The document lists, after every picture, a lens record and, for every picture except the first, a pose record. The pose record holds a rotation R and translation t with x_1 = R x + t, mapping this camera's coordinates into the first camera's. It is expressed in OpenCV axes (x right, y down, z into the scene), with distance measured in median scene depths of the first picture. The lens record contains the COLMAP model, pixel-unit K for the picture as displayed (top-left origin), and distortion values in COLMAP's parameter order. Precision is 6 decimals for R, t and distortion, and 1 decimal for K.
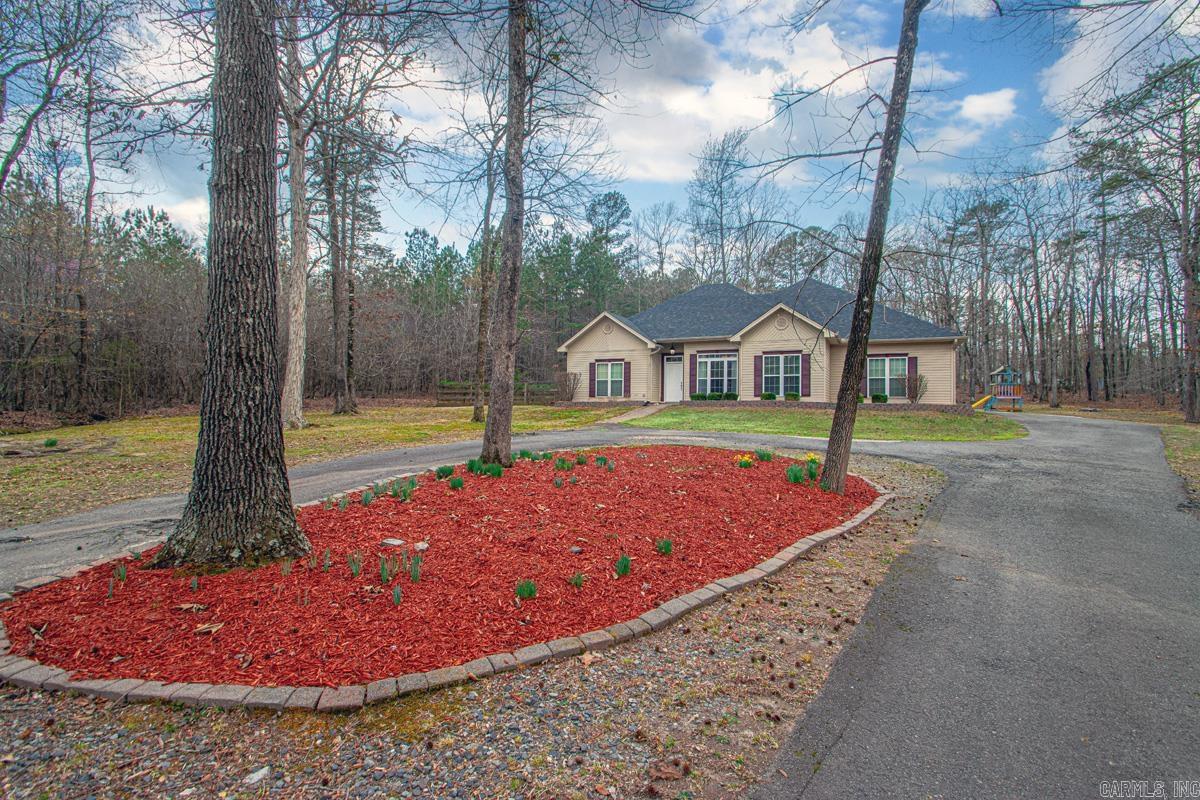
lens RADIAL K [[562.4, 0, 608.1], [0, 562.4, 397.0], [0, 0, 1]] dist [0.000813, -0.008304]
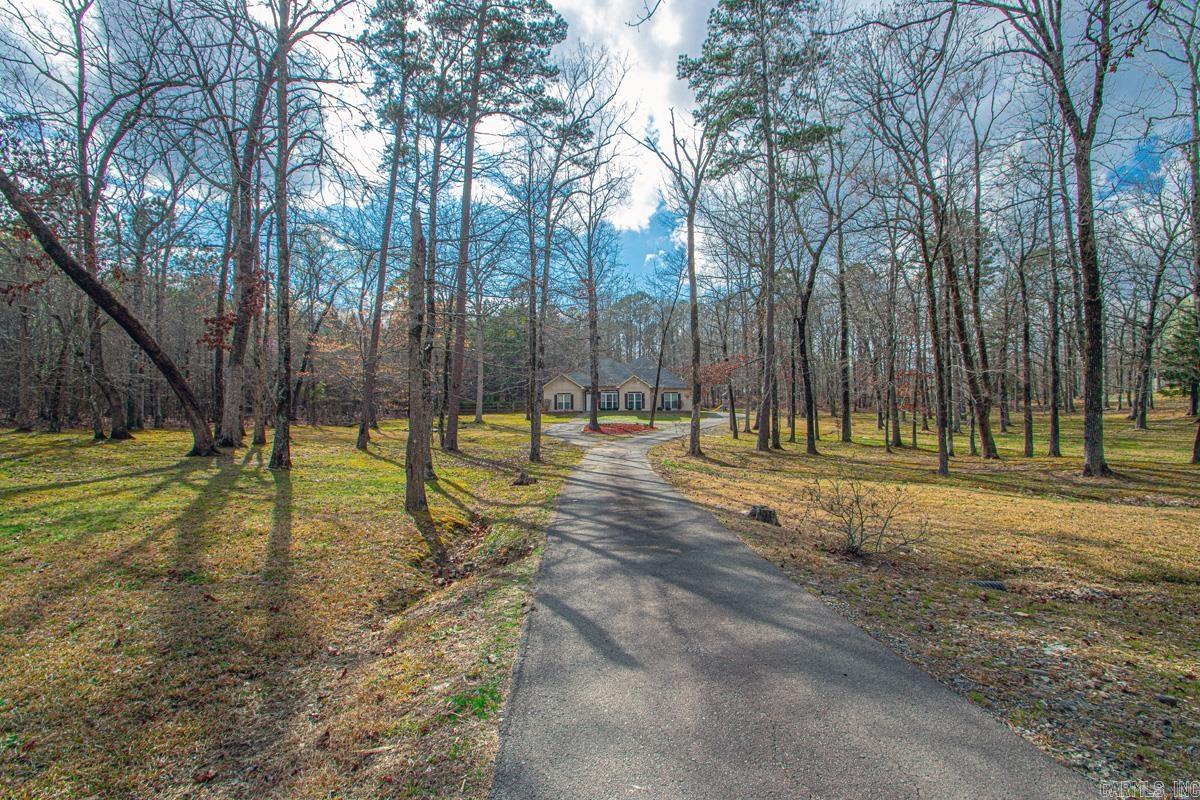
lens RADIAL K [[562.4, 0, 608.1], [0, 562.4, 397.0], [0, 0, 1]] dist [0.000813, -0.008304]
pose [[0.956085, -0.010998, 0.292882, -0.534375], [0.011495, 0.999934, 0.000025, -0.052001], [-0.292863, 0.003343, 0.956149, -1.368178]]
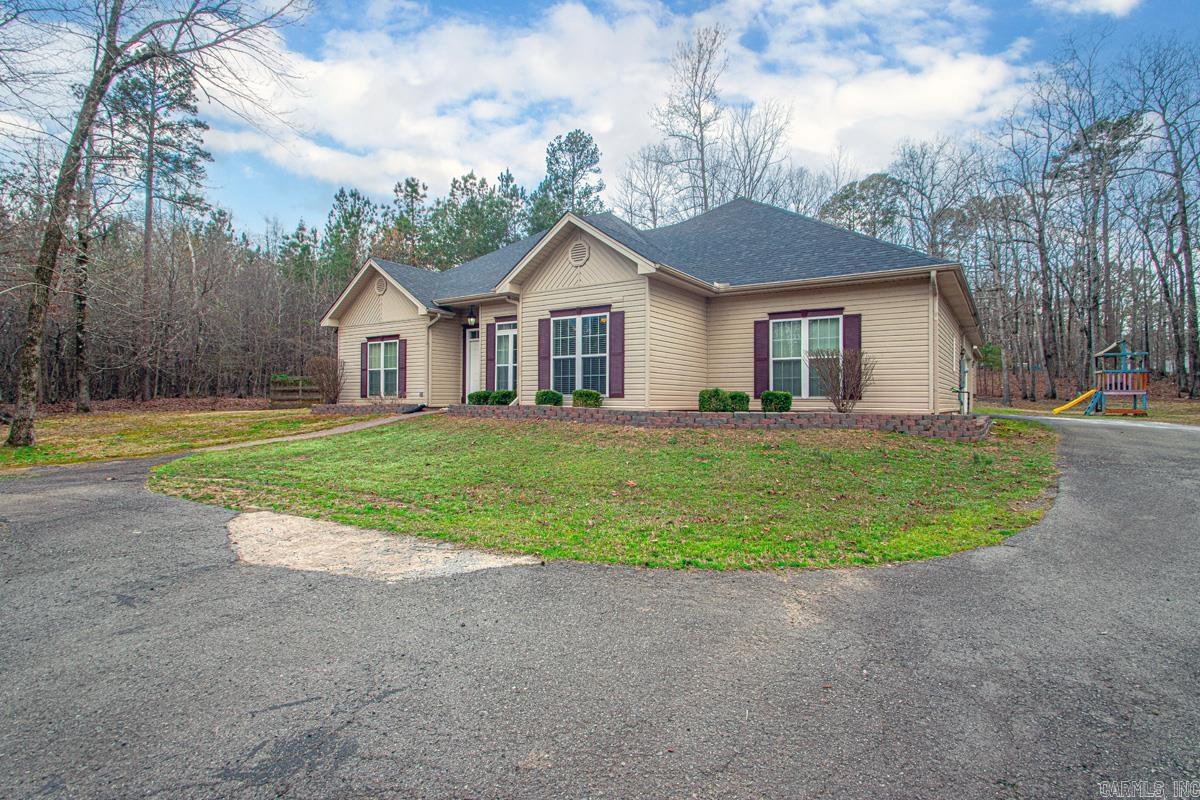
lens RADIAL K [[573.8, 0, 631.8], [0, 573.8, 396.6], [0, 0, 1]] dist [0.000819, -0.000080]
pose [[0.991621, -0.005418, -0.129065, 0.371807], [0.006944, 0.999911, 0.011376, -0.006504], [0.128991, -0.012177, 0.991571, 0.430497]]
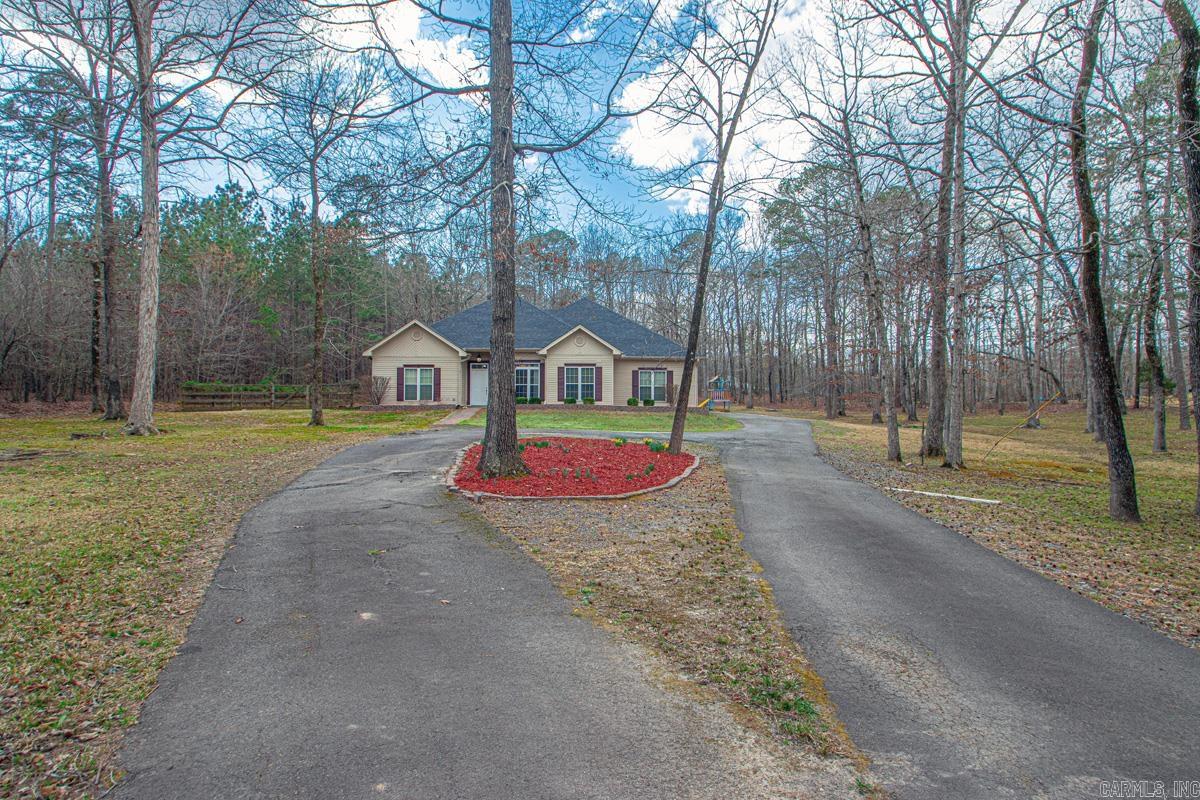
lens RADIAL K [[659.6, 0, 615.2], [0, 659.6, 400.5], [0, 0, 1]] dist [-0.042157, -0.000453]
pose [[0.884686, 0.000096, 0.466187, -0.256461], [-0.002401, 0.999988, 0.004352, -0.007310], [-0.466180, -0.004970, 0.884676, -0.267489]]
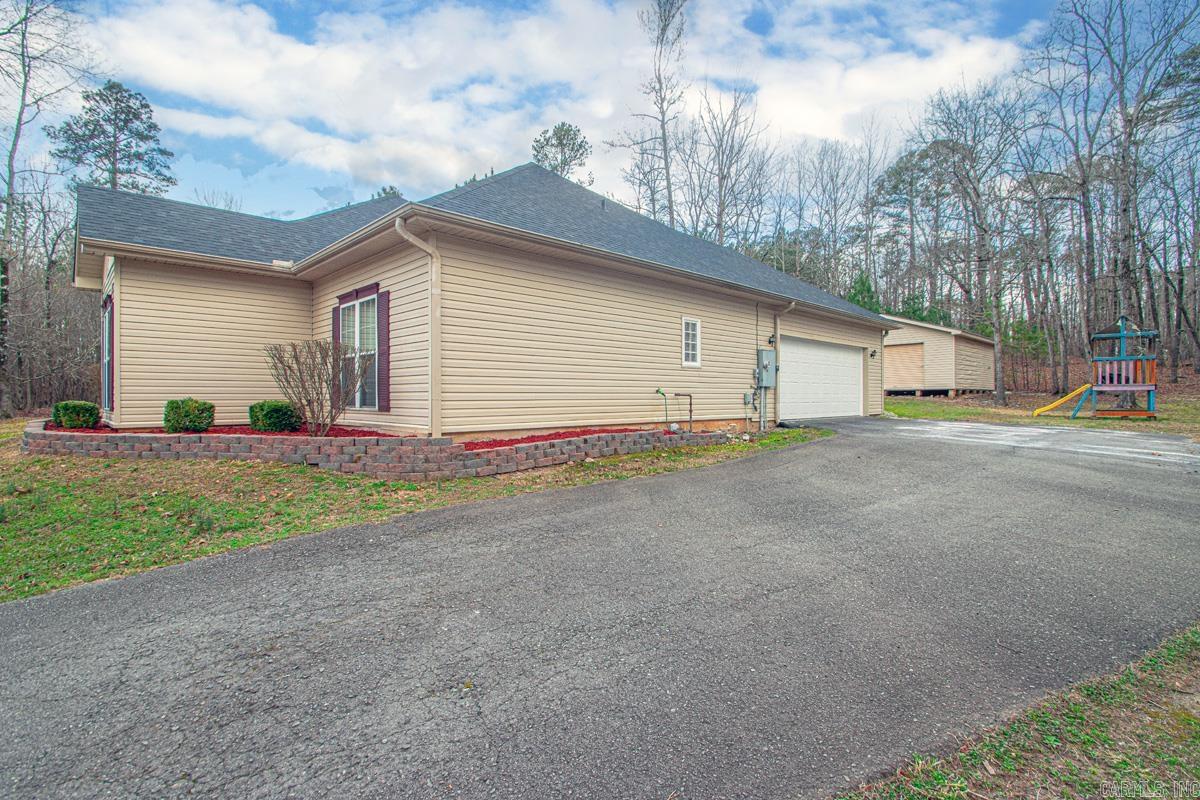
lens RADIAL K [[562.4, 0, 608.1], [0, 562.4, 397.0], [0, 0, 1]] dist [0.000813, -0.008304]
pose [[0.943323, -0.014800, -0.331546, 0.702214], [0.020661, 0.999686, 0.014160, -0.007778], [0.331233, -0.020208, 0.943333, 0.640495]]
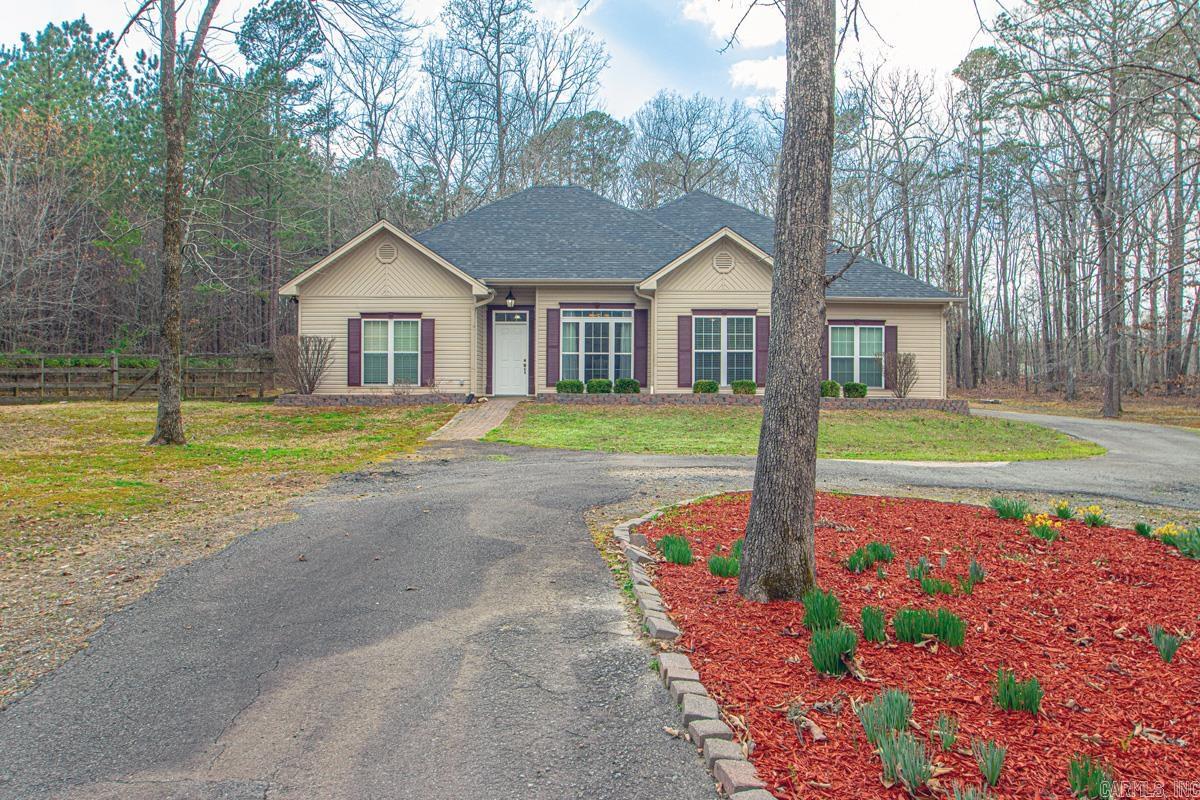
lens RADIAL K [[923.7, 0, 600.0], [0, 923.7, 400.0], [0, 0, 1]] dist [-0.063535, 0.000431]
pose [[0.907774, -0.006114, 0.419415, -0.186819], [-0.004337, 0.999704, 0.023960, -0.008628], [-0.419437, -0.023569, 0.907478, 0.157804]]
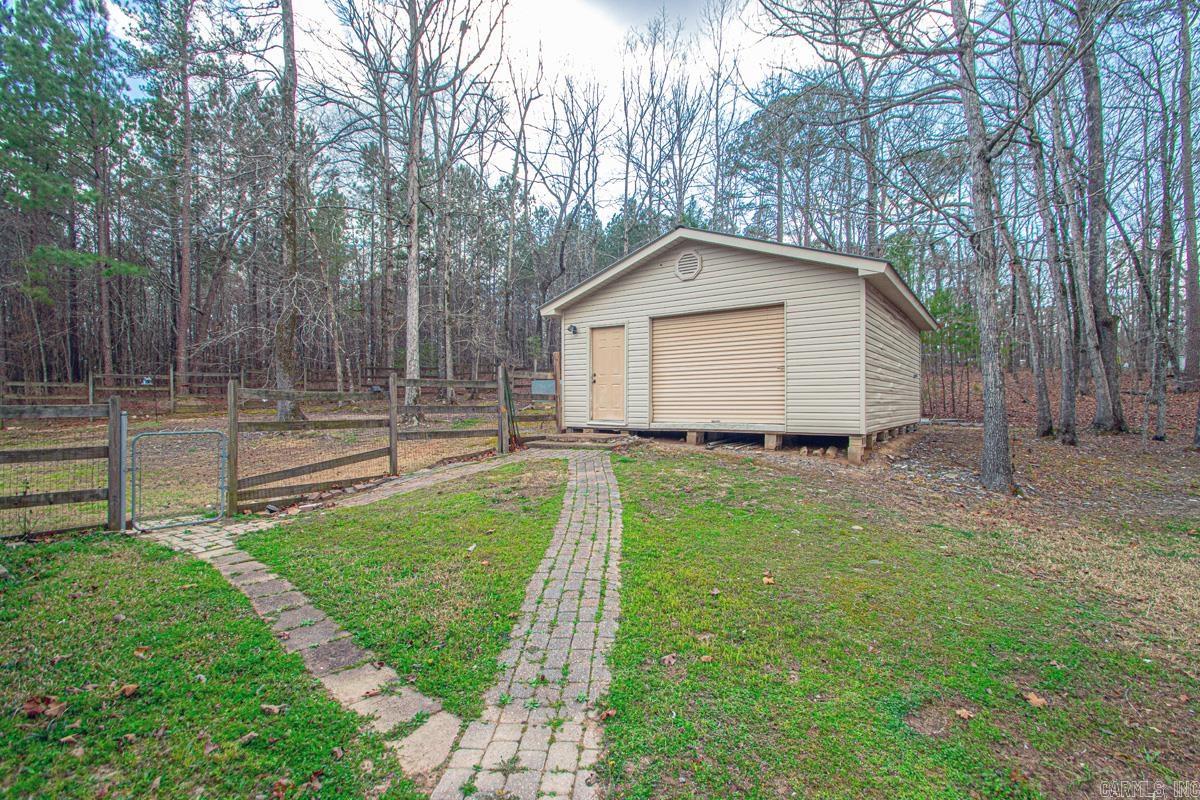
lens RADIAL K [[562.4, 0, 608.1], [0, 562.4, 397.0], [0, 0, 1]] dist [0.000813, -0.008304]
pose [[0.988349, -0.011406, -0.151775, 0.851101], [0.012903, 0.999877, 0.008883, -0.024502], [0.151655, -0.010738, 0.988375, 1.434818]]
